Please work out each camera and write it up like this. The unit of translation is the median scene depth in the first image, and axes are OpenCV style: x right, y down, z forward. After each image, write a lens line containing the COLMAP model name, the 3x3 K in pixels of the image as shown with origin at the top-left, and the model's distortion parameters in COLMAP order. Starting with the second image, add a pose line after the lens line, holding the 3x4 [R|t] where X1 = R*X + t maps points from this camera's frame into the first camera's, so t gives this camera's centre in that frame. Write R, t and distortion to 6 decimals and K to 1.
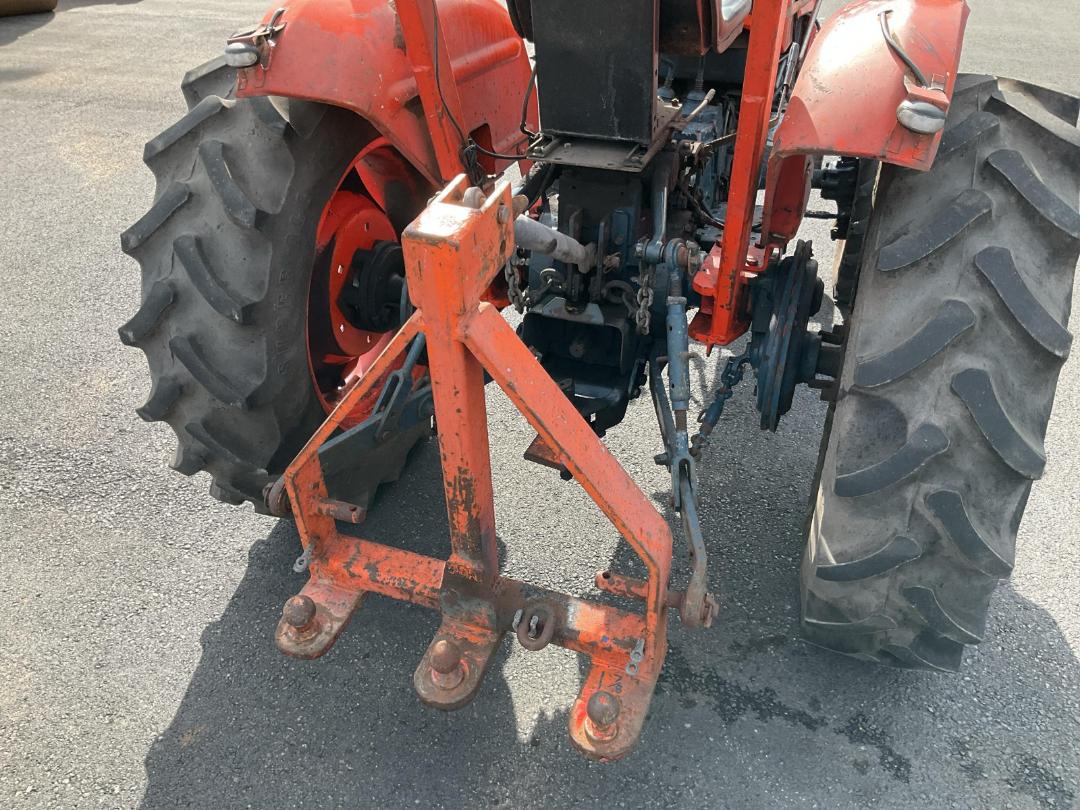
lens RADIAL K [[901.6, 0, 542.2], [0, 901.6, 402.3], [0, 0, 1]] dist [0.058753, -0.114701]
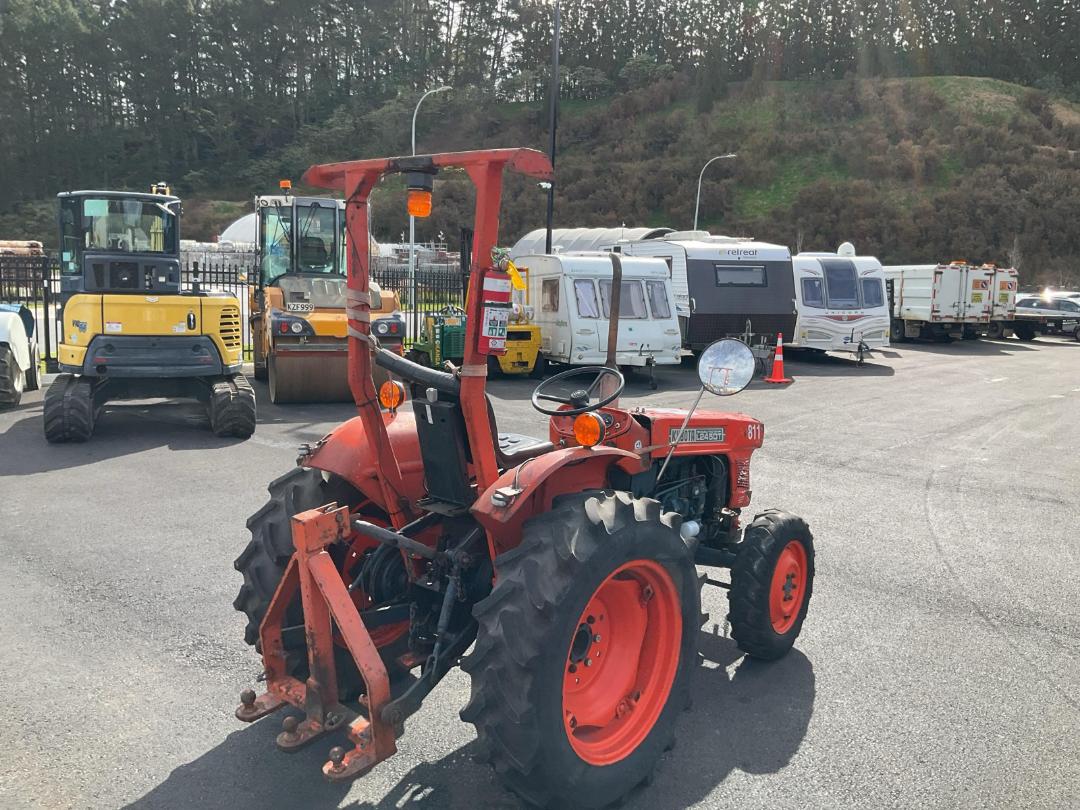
lens RADIAL K [[910.5, 0, 547.3], [0, 910.5, 403.9], [0, 0, 1]] dist [0.062879, -0.120784]
pose [[0.933991, 0.071595, -0.350049, 1.217550], [-0.206131, 0.908206, -0.364240, 0.274481], [0.291839, 0.412353, 0.863015, -1.033224]]
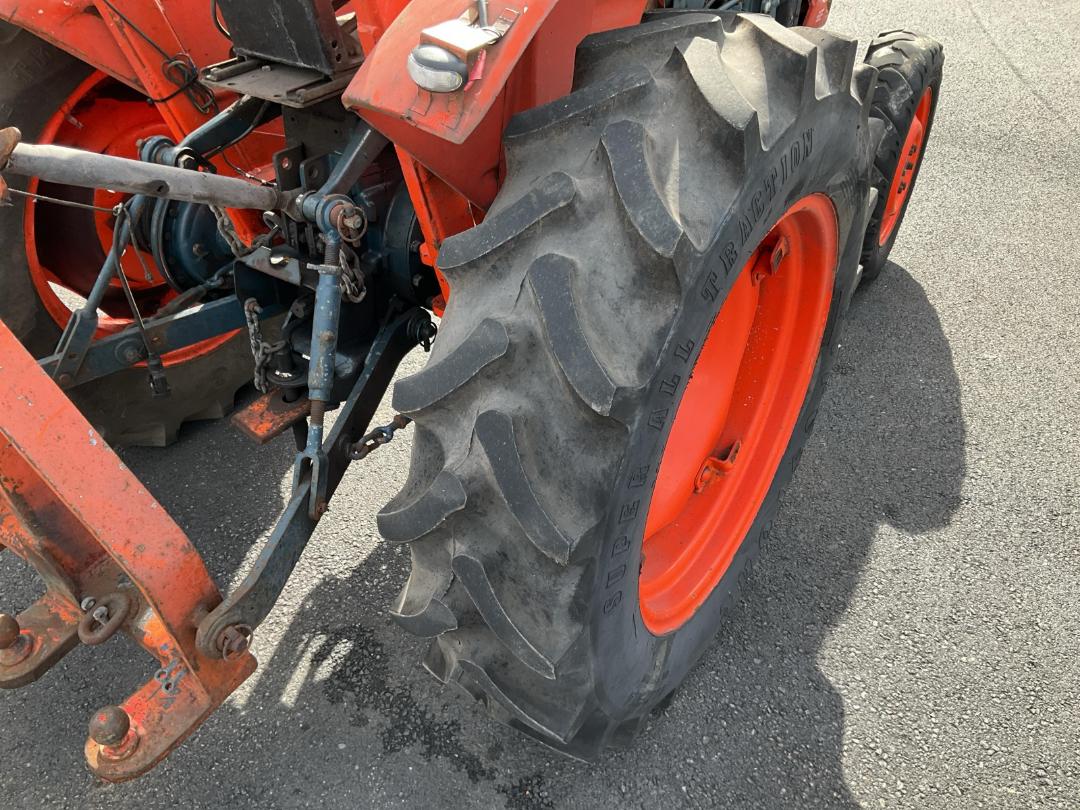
lens RADIAL K [[910.5, 0, 547.3], [0, 910.5, 403.9], [0, 0, 1]] dist [0.062879, -0.120784]
pose [[0.971603, 0.142017, -0.189257, 0.612978], [-0.124745, 0.987106, 0.100302, -0.116299], [0.201061, -0.073845, 0.976791, 0.237274]]
